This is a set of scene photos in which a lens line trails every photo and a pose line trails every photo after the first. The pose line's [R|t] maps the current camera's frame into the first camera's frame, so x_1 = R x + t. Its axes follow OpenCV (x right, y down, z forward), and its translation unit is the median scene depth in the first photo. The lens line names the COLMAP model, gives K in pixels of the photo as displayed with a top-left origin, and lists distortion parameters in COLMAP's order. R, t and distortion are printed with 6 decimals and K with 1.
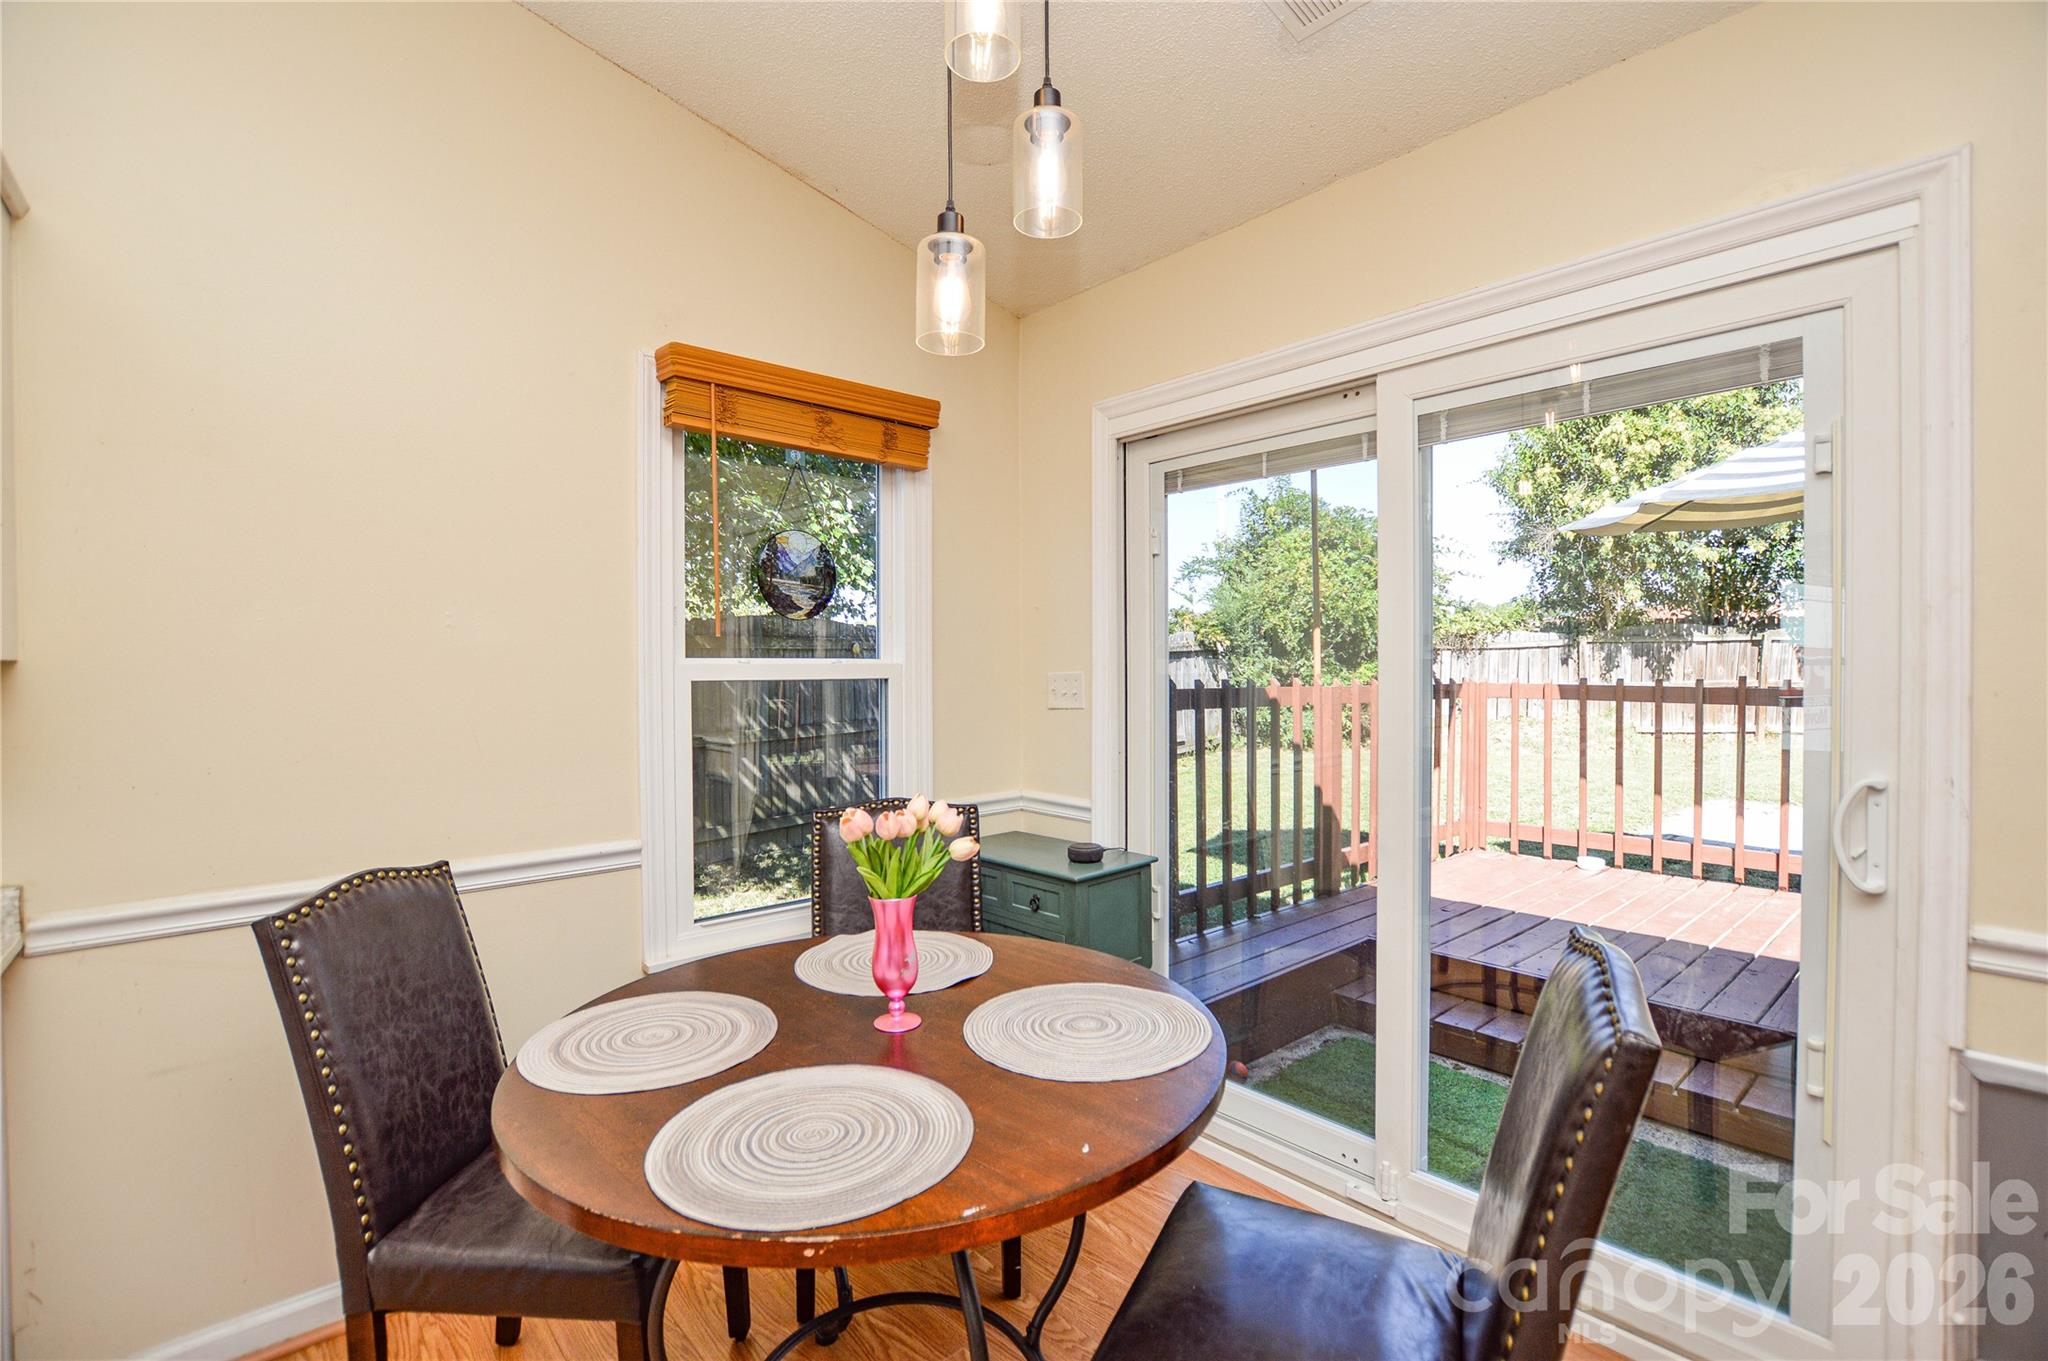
lens RADIAL K [[912.5, 0, 1020.8], [0, 912.5, 679.6], [0, 0, 1]] dist [-0.023245, 0.000181]
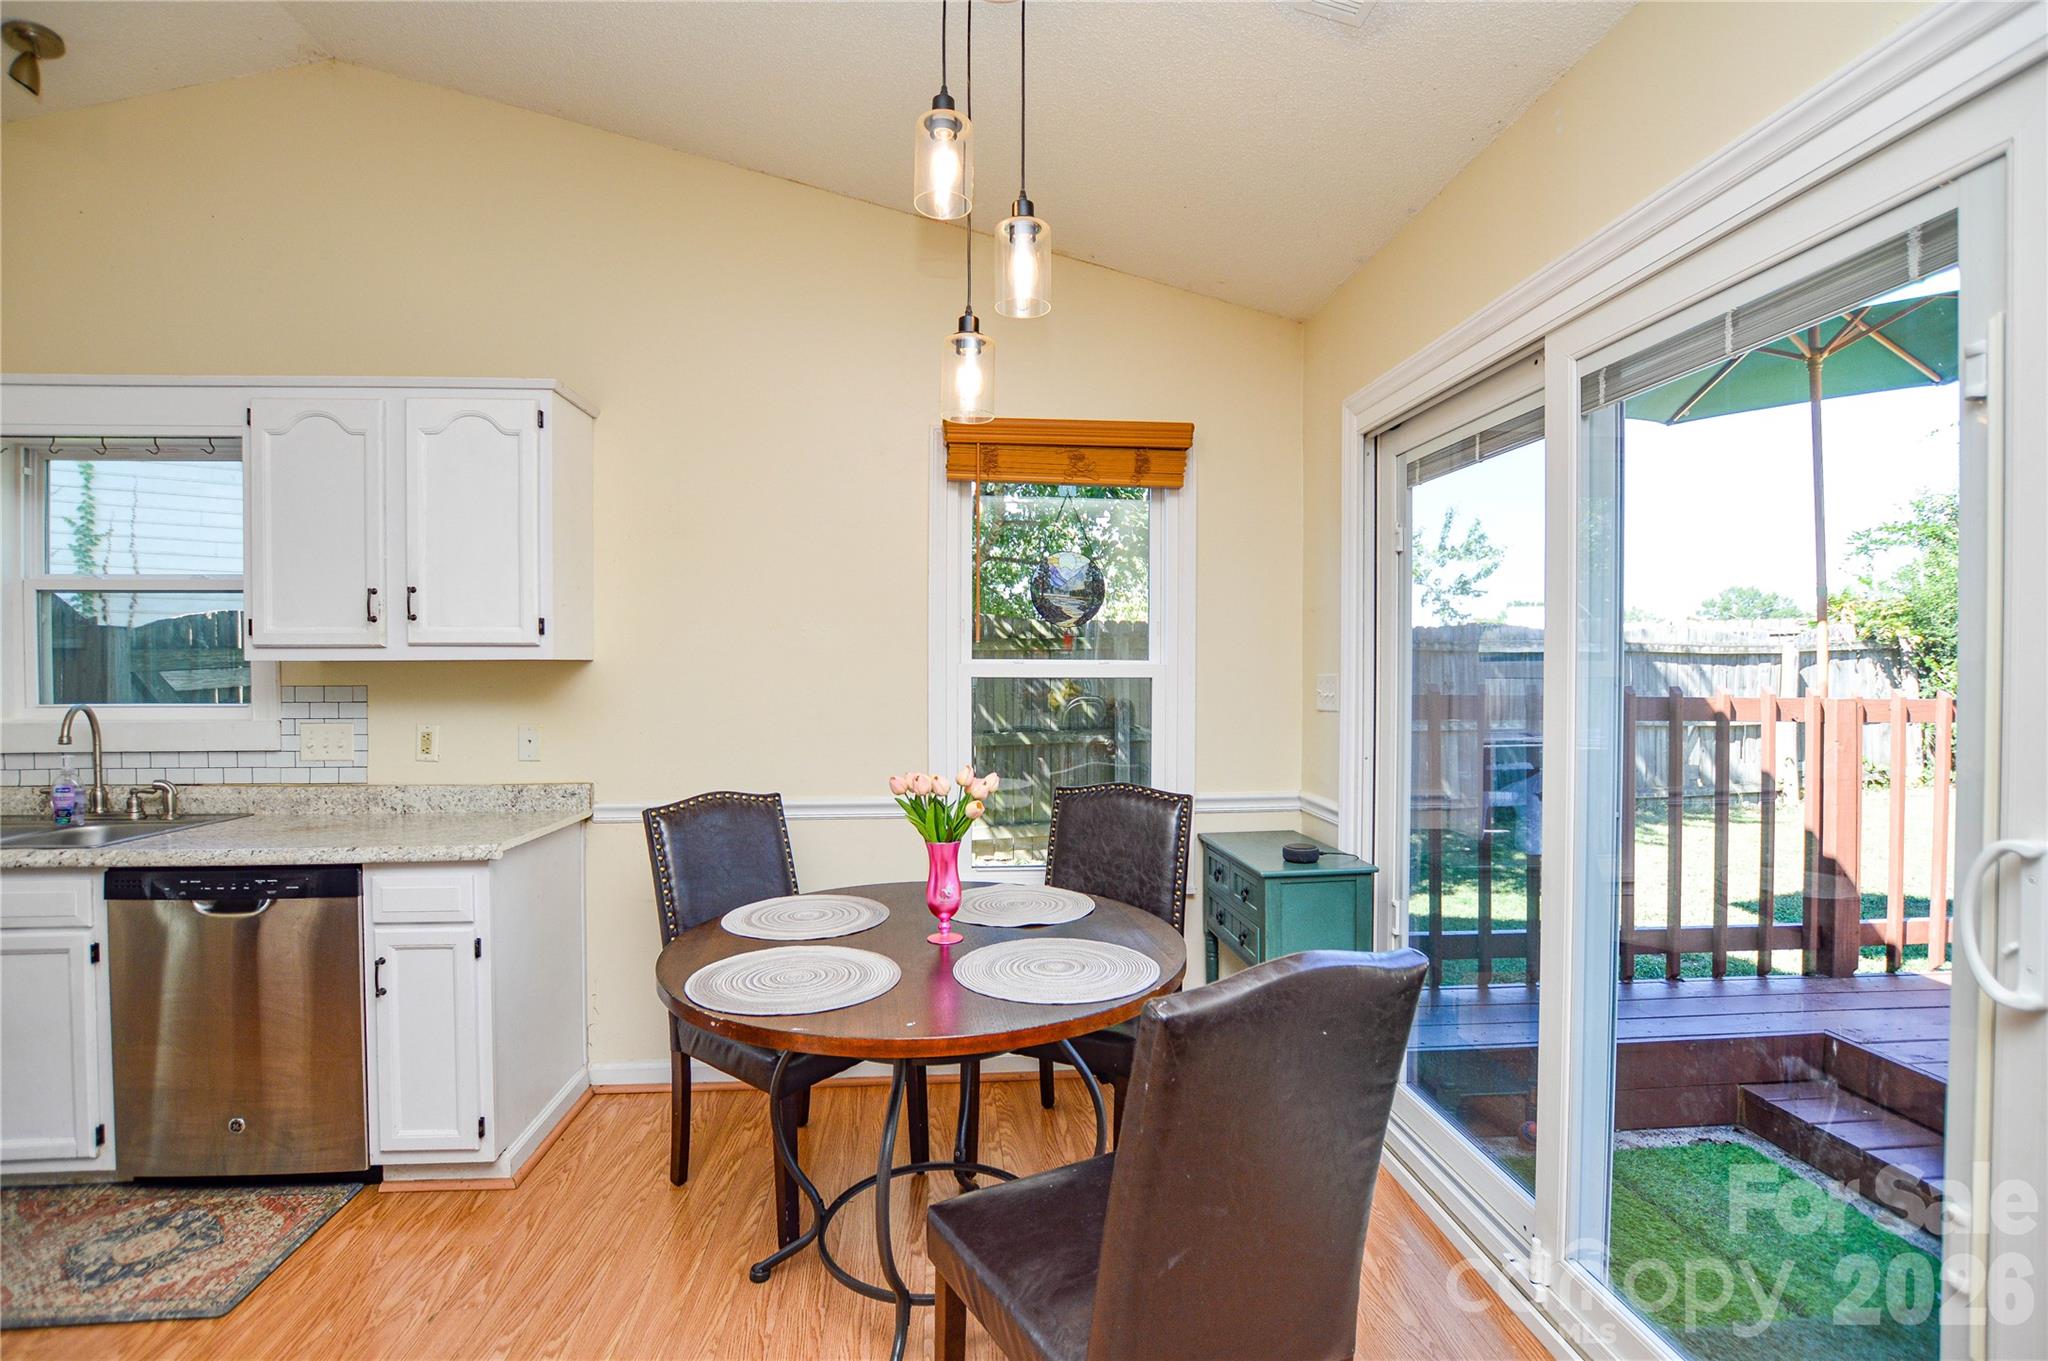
lens RADIAL K [[940.2, 0, 1033.8], [0, 940.2, 680.6], [0, 0, 1]] dist [-0.026248, 0.000314]
pose [[0.806531, 0.016514, -0.590961, 0.439659], [-0.016068, 0.999853, 0.006011, -0.002667], [0.590974, 0.004647, 0.806677, -0.010017]]
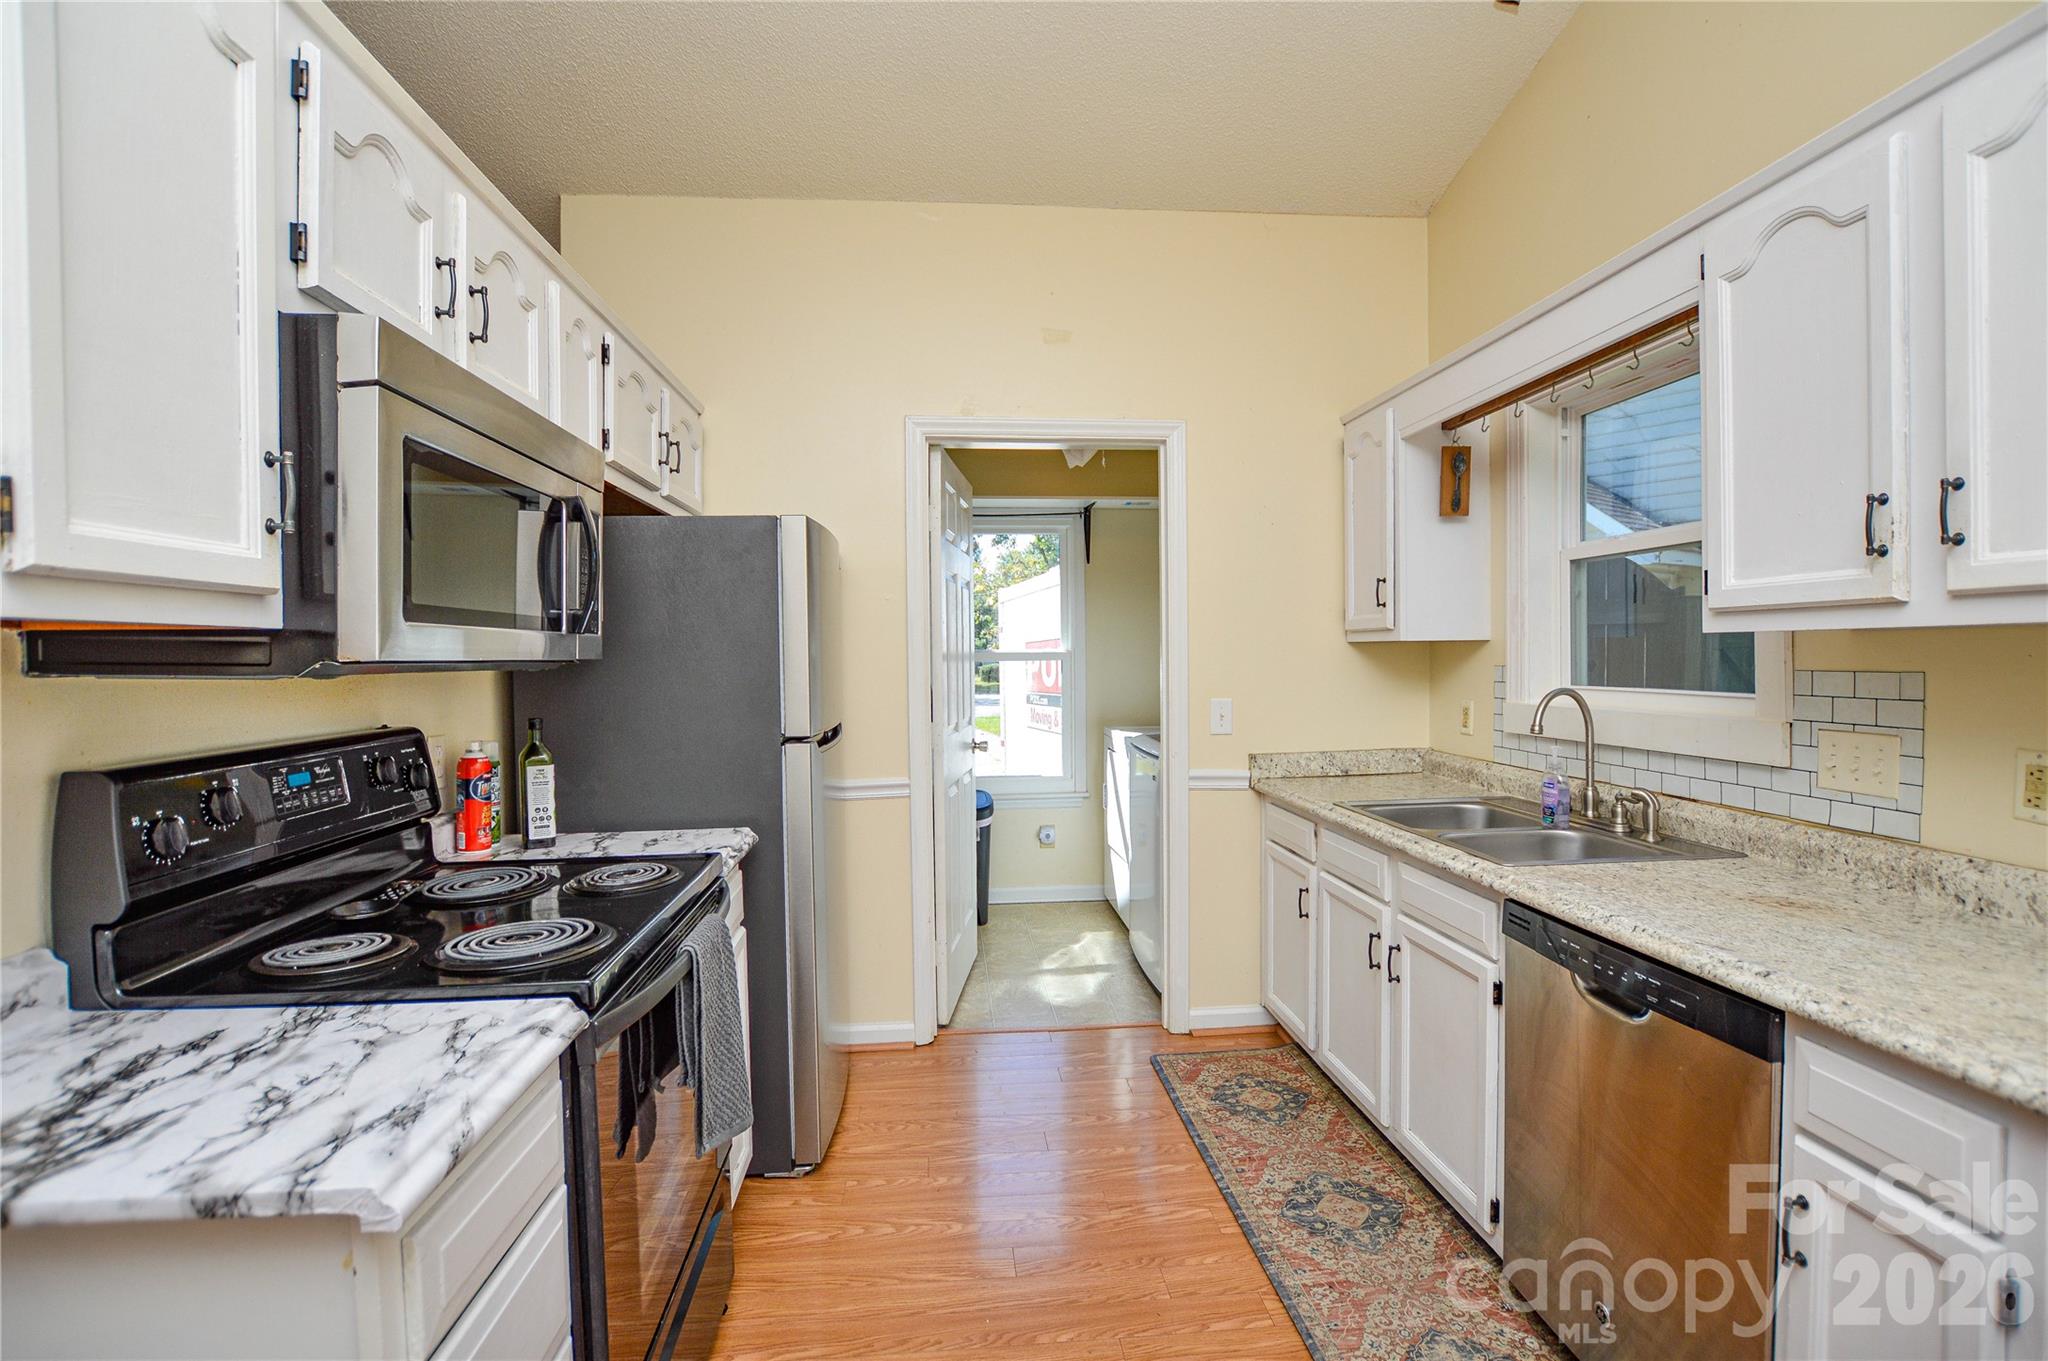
lens RADIAL K [[940.3, 0, 1024.0], [0, 940.3, 680.5], [0, 0, 1]] dist [-0.014823, 0.000159]
pose [[-0.582097, 0.040324, -0.812119, 0.005996], [0.006897, 0.998979, 0.044658, -0.004118], [0.813090, 0.020394, -0.581780, 0.286598]]
